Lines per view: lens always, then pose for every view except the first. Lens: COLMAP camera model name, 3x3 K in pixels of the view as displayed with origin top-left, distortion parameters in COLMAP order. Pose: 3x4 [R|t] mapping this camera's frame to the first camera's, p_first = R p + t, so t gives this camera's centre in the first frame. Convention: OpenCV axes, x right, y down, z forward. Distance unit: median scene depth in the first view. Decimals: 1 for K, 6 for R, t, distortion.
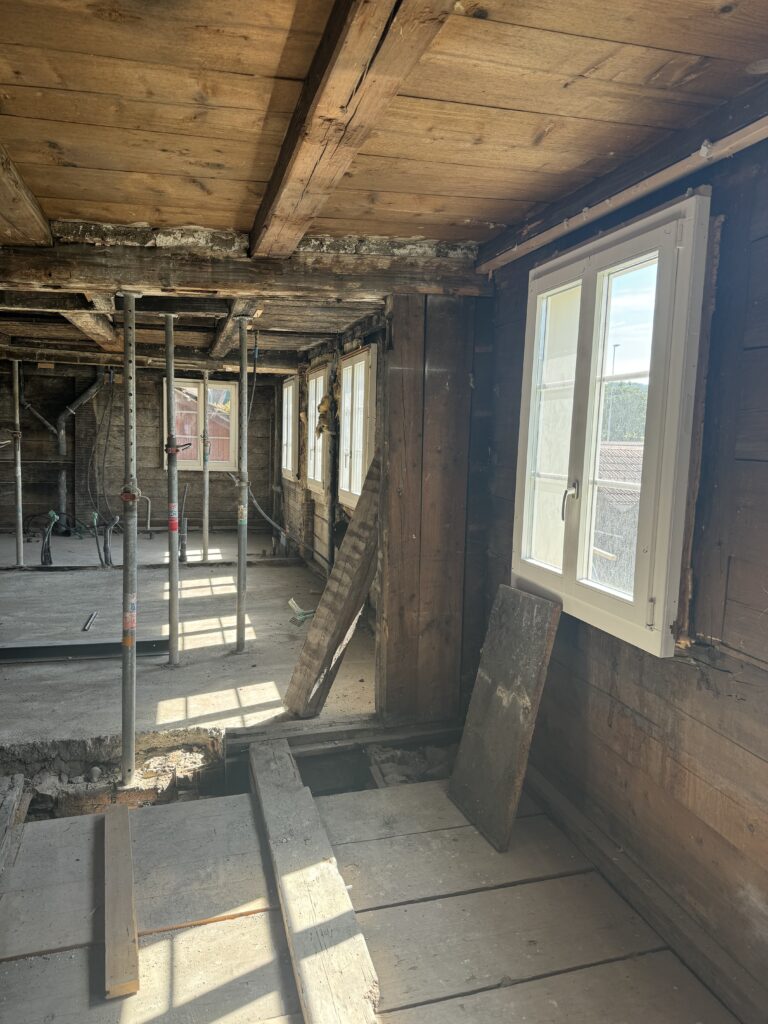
lens RADIAL K [[708.7, 0, 384.0], [0, 708.7, 512.0], [0, 0, 1]] dist [0.058235, -0.056711]
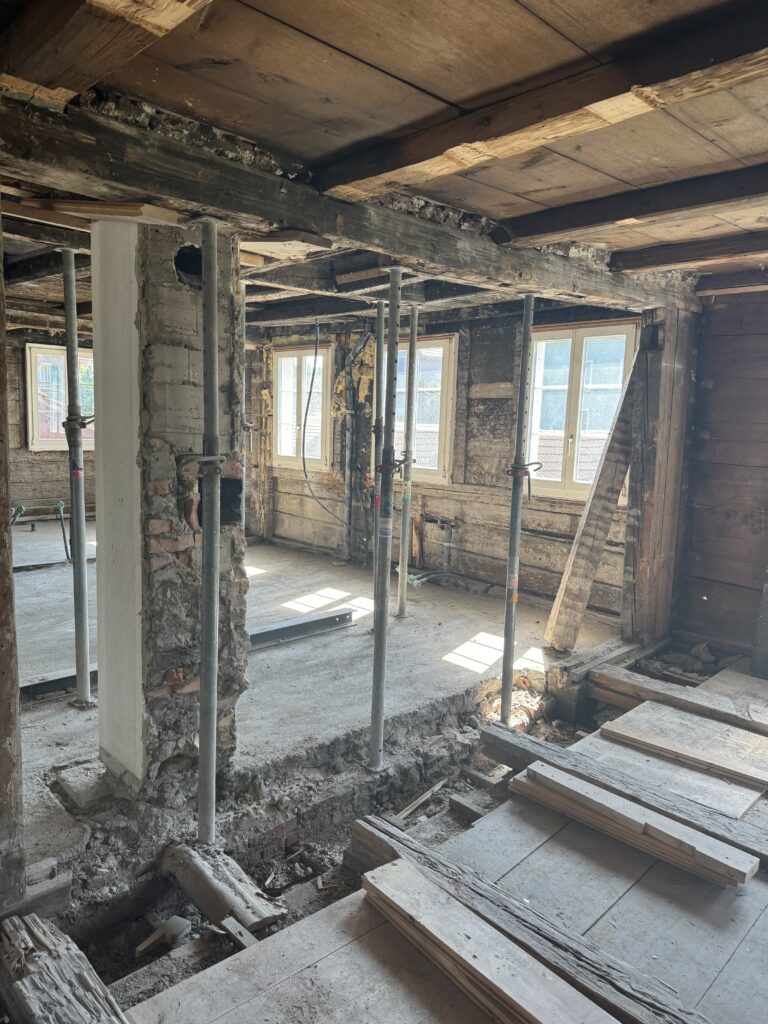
lens RADIAL K [[708.7, 0, 384.0], [0, 708.7, 512.0], [0, 0, 1]] dist [0.058235, -0.056711]
pose [[0.881209, -0.061346, 0.468730, -0.951844], [0.044188, 0.997892, 0.047529, -0.019375], [-0.470657, -0.021171, 0.882062, 0.083155]]
